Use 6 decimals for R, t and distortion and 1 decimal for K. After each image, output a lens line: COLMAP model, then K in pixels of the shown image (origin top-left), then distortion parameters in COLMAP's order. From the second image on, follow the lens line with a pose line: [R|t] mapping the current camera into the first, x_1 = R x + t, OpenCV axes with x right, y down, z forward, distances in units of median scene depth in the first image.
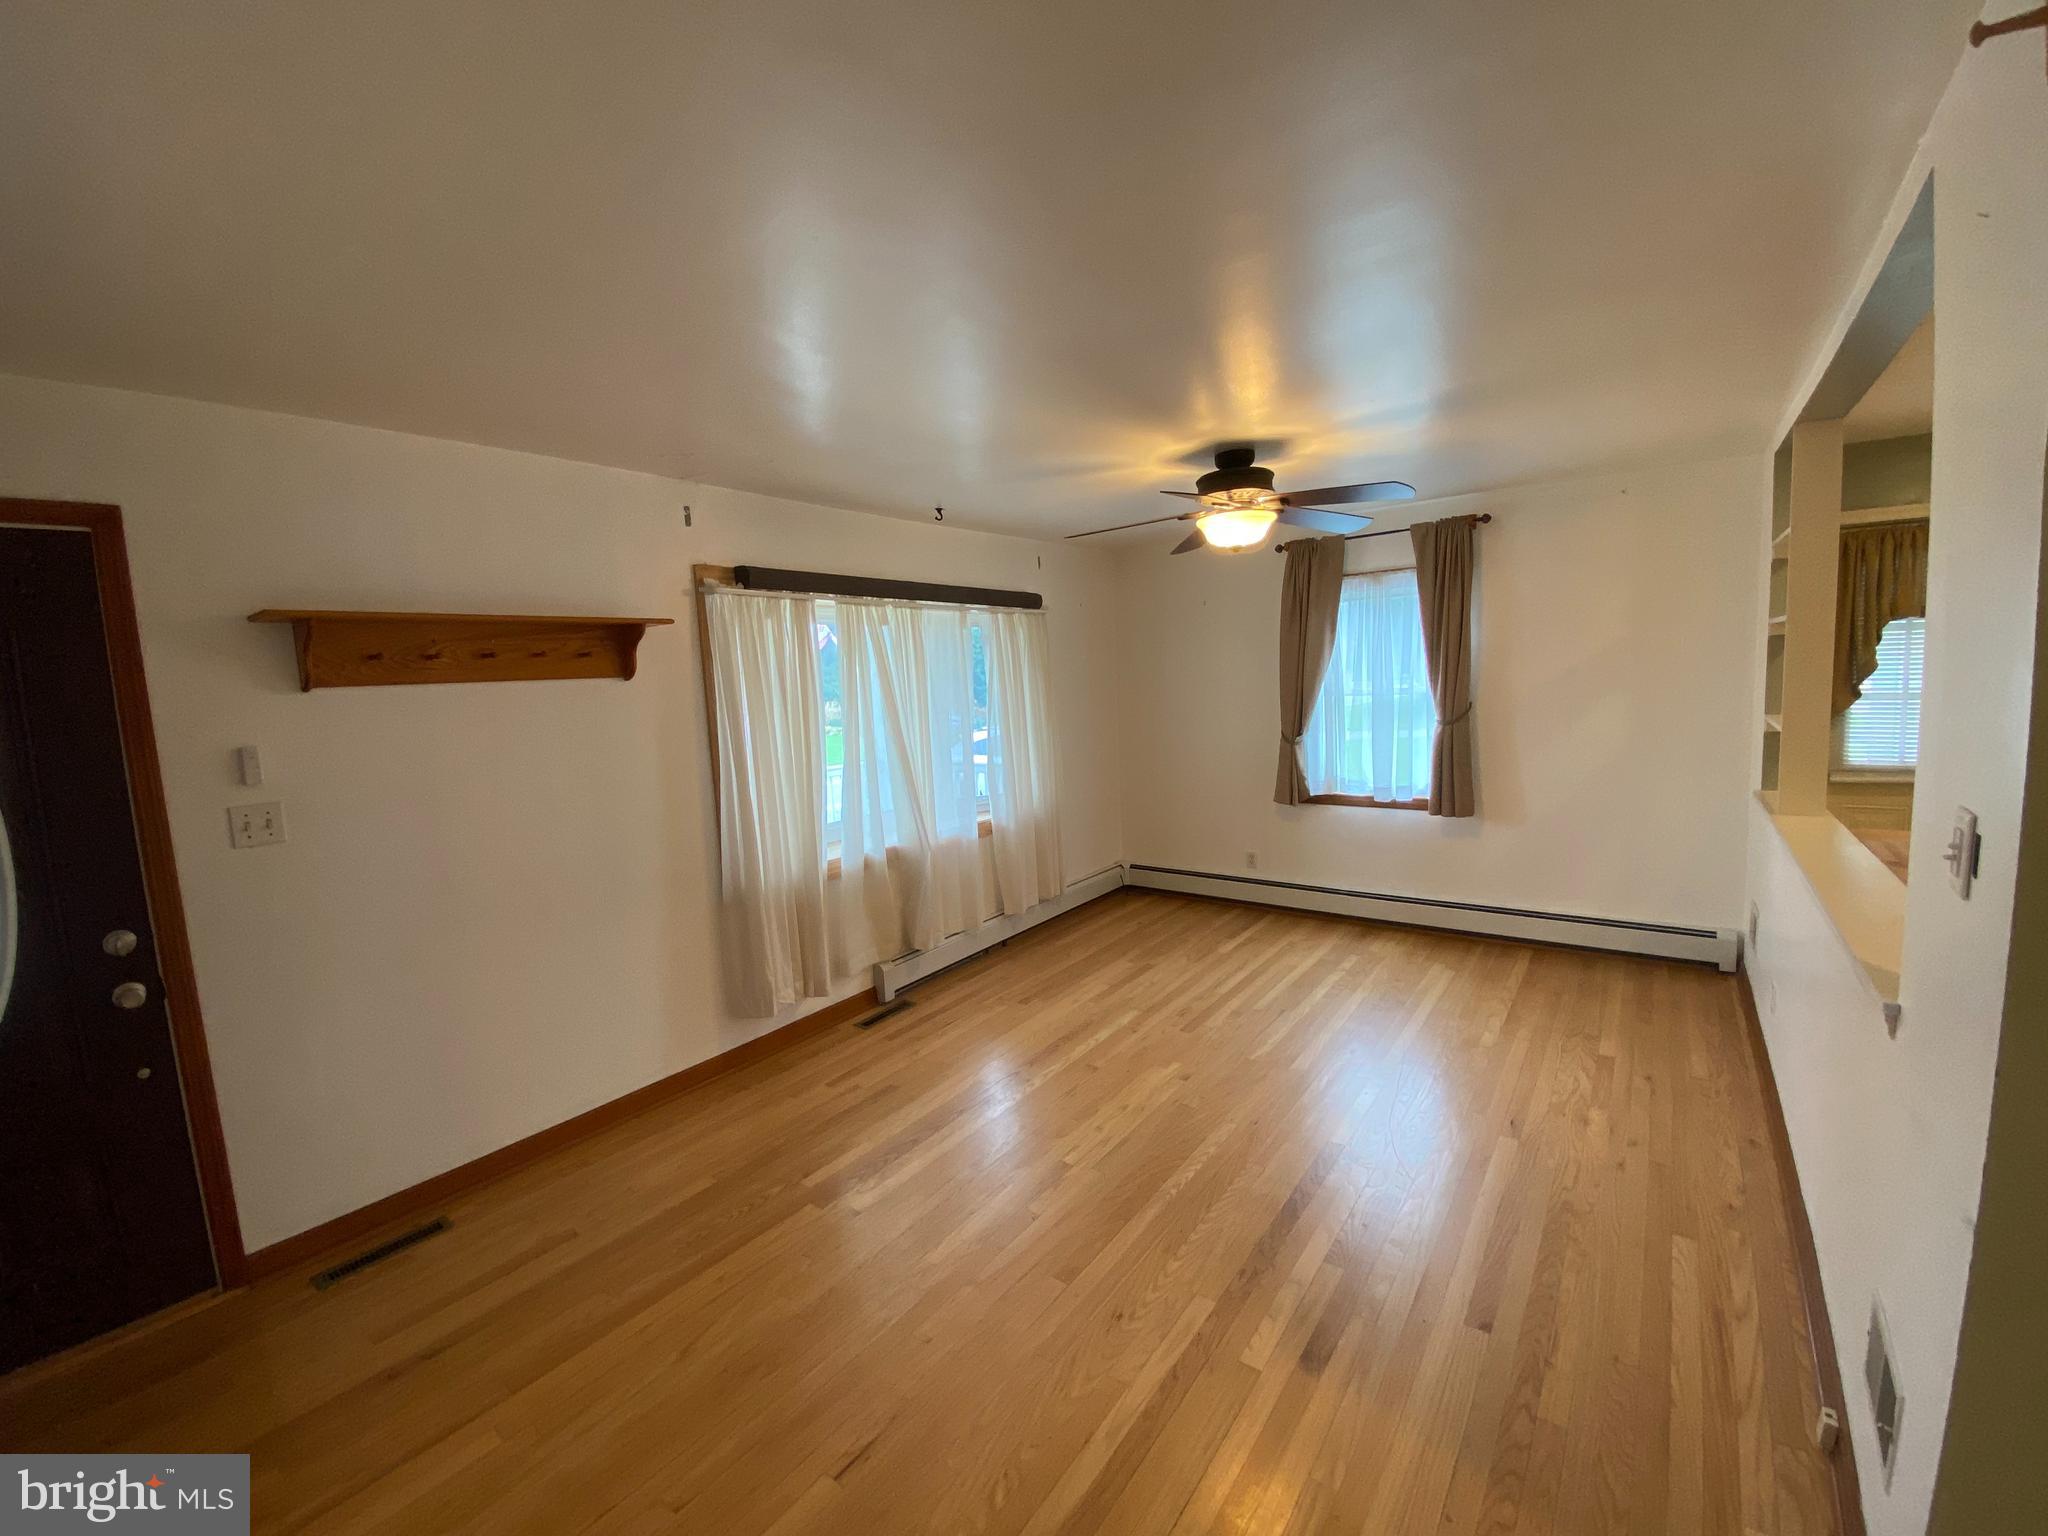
lens RADIAL K [[824.4, 0, 1033.6], [0, 824.4, 764.0], [0, 0, 1]] dist [0.016501, -0.011762]
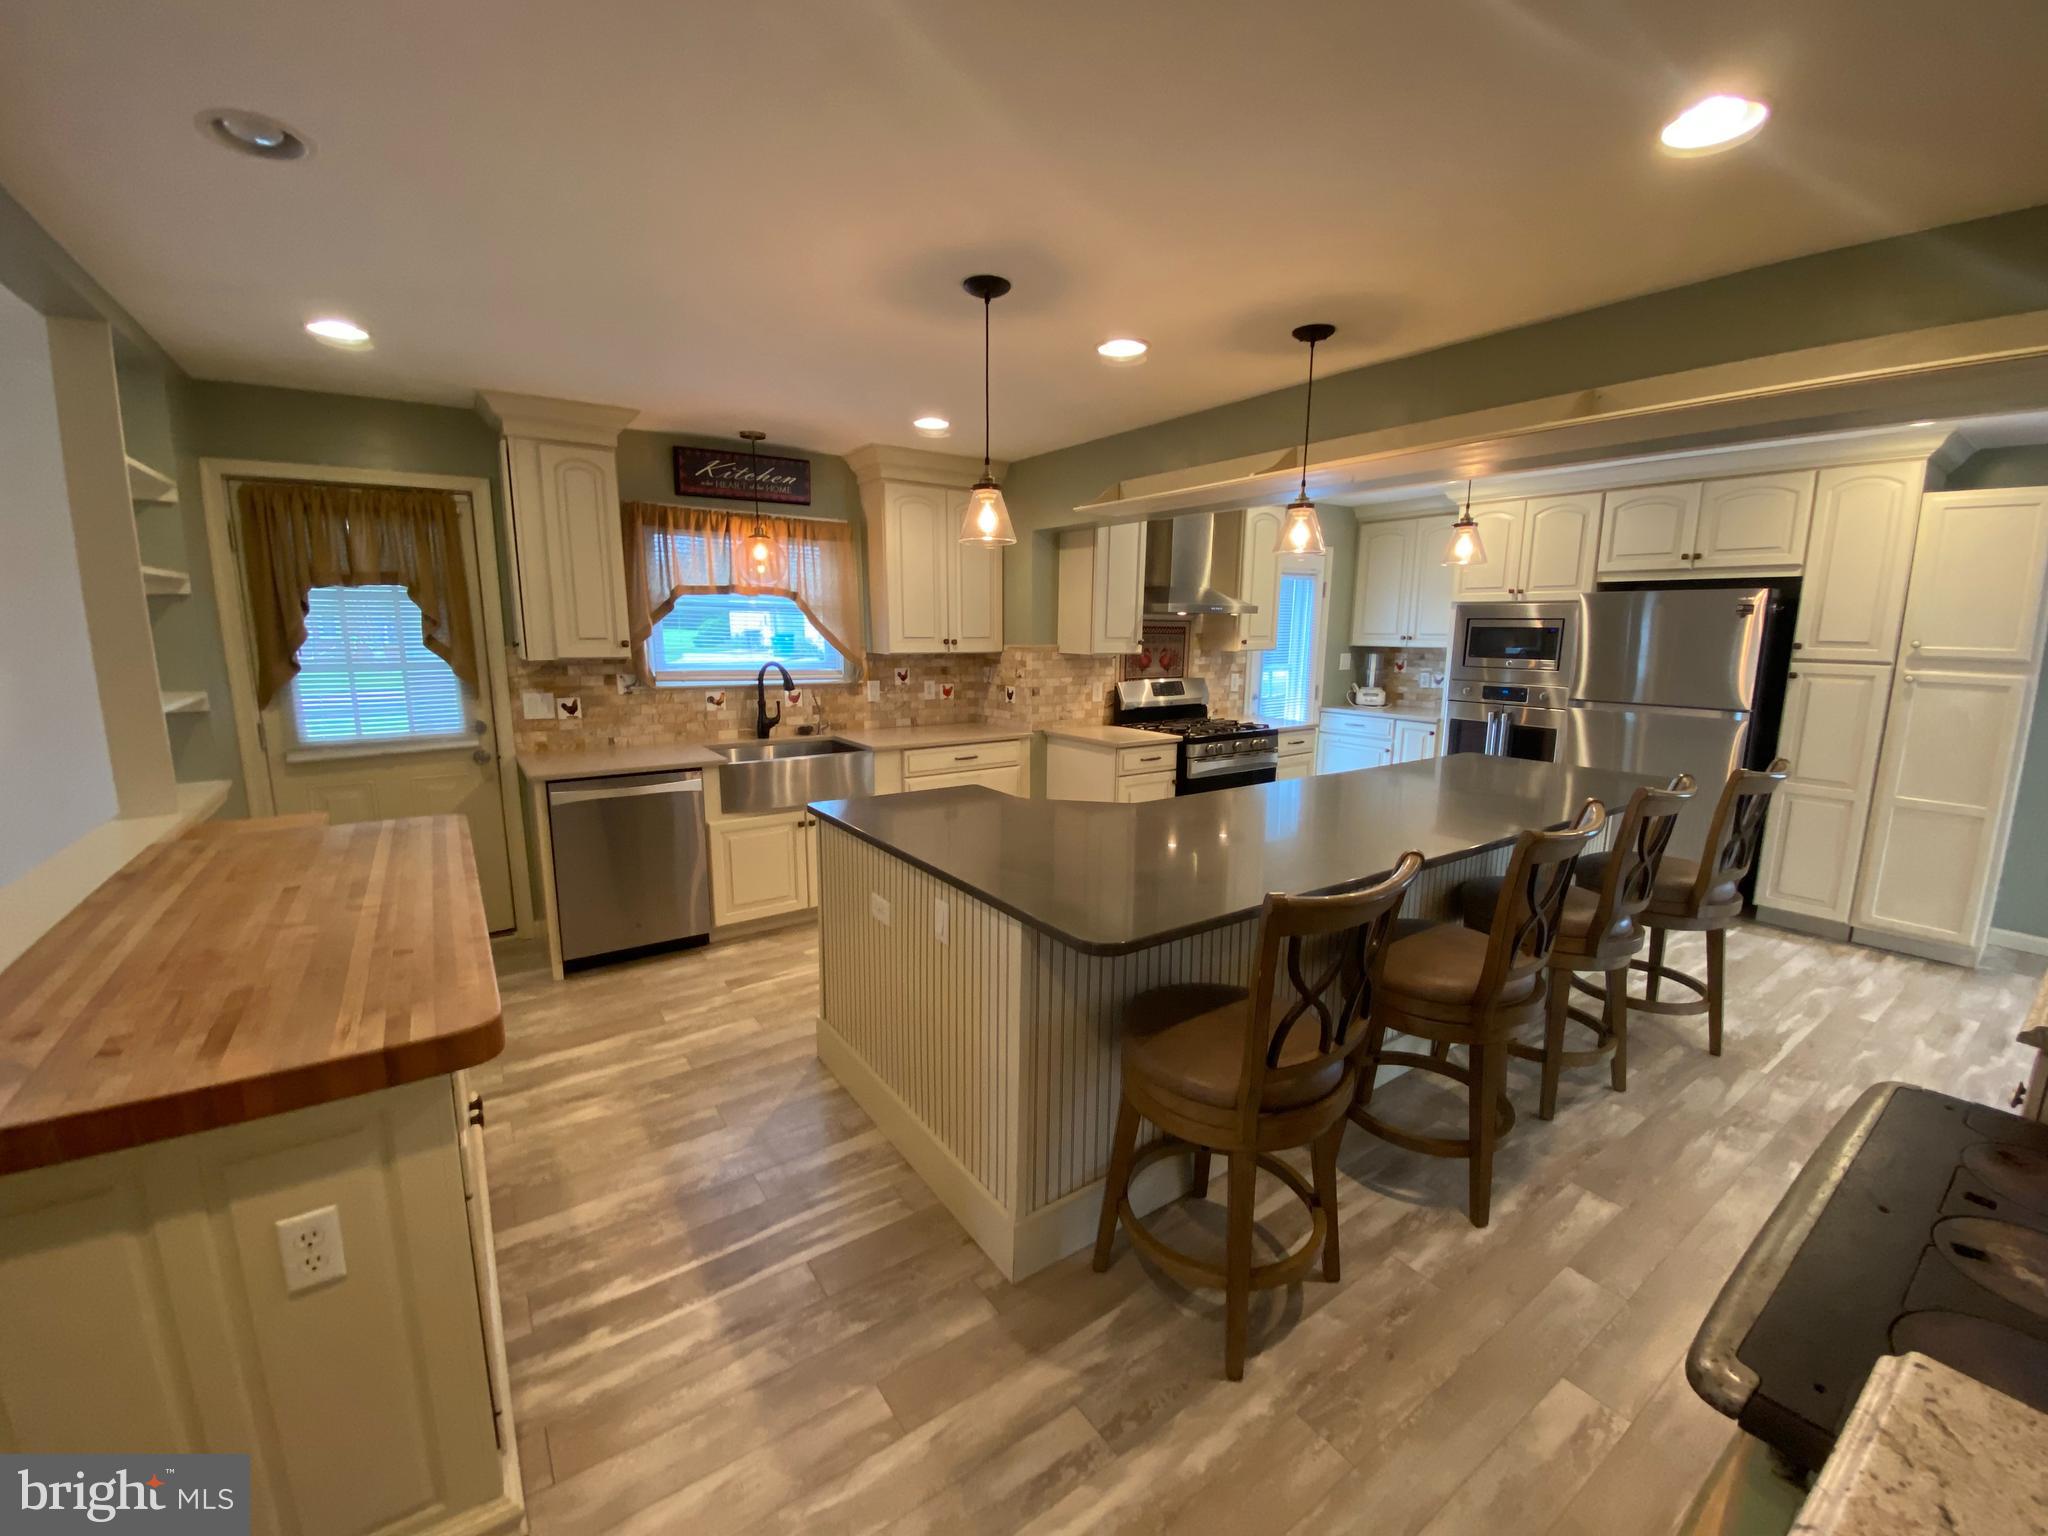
lens RADIAL K [[824.4, 0, 1035.6], [0, 824.4, 771.2], [0, 0, 1]] dist [0.016501, -0.011762]
pose [[0.295346, -0.118767, 0.947979, 0.292540], [0.080965, 0.991785, 0.099030, 0.006119], [-0.951953, 0.047505, 0.302536, -0.050134]]
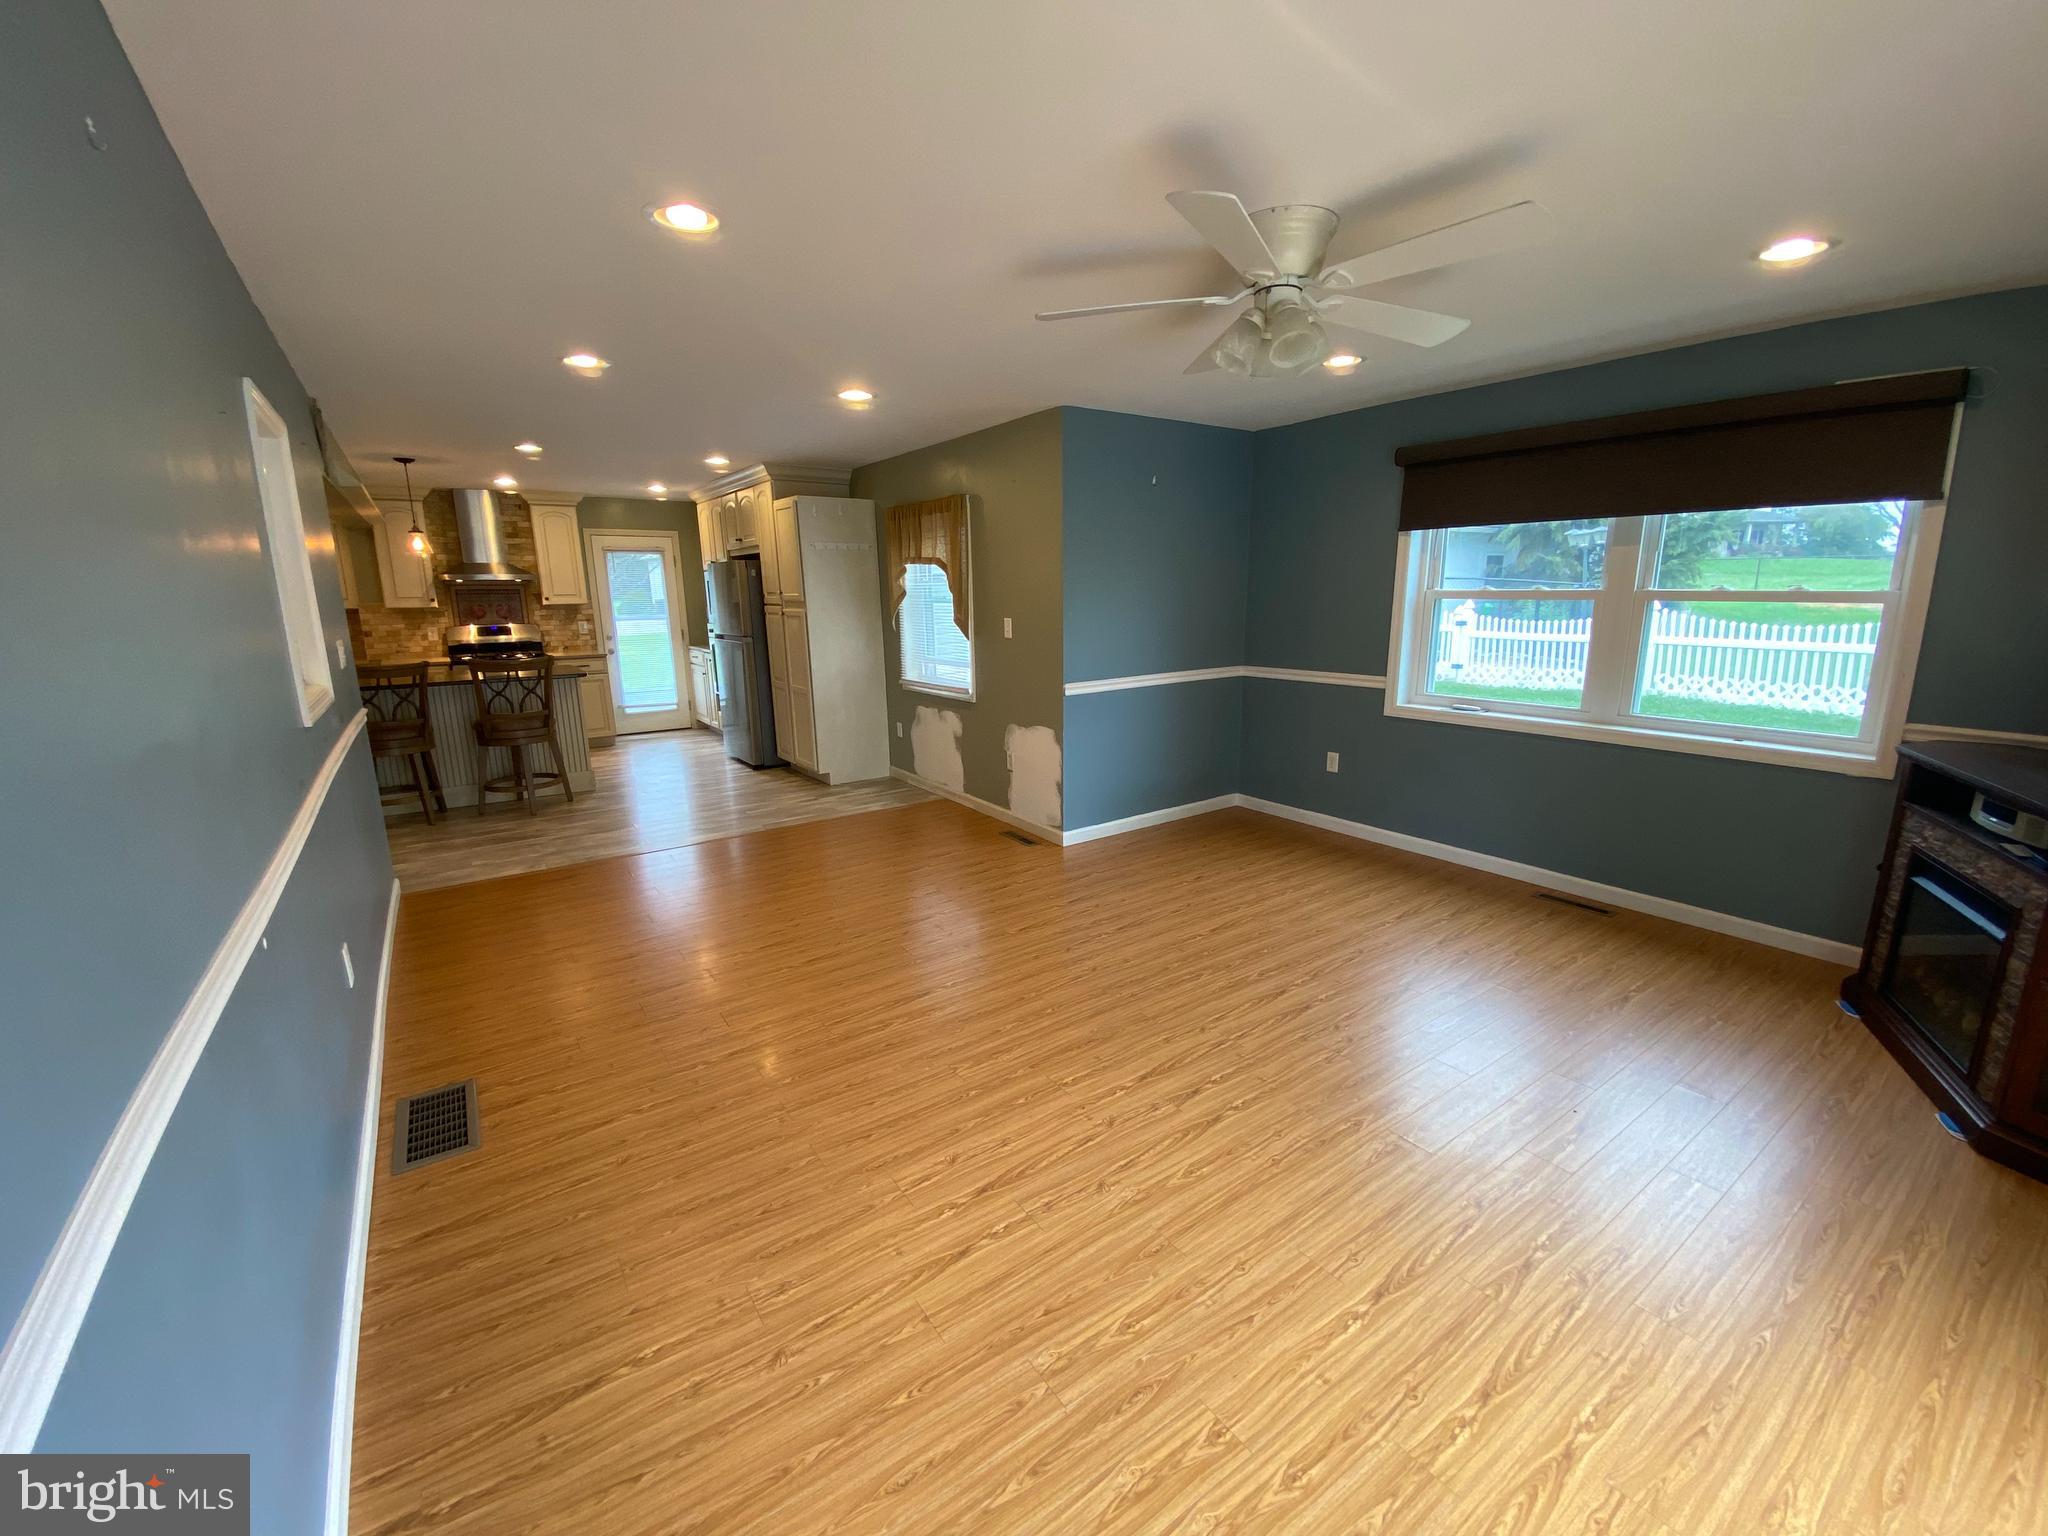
lens RADIAL K [[824.4, 0, 1015.7], [0, 824.4, 762.4], [0, 0, 1]] dist [0.016501, -0.011762]
pose [[0.292773, -0.164108, 0.941994, 0.098425], [0.102202, 0.984889, 0.139816, 0.160269], [-0.950704, 0.055339, 0.305121, -1.434722]]
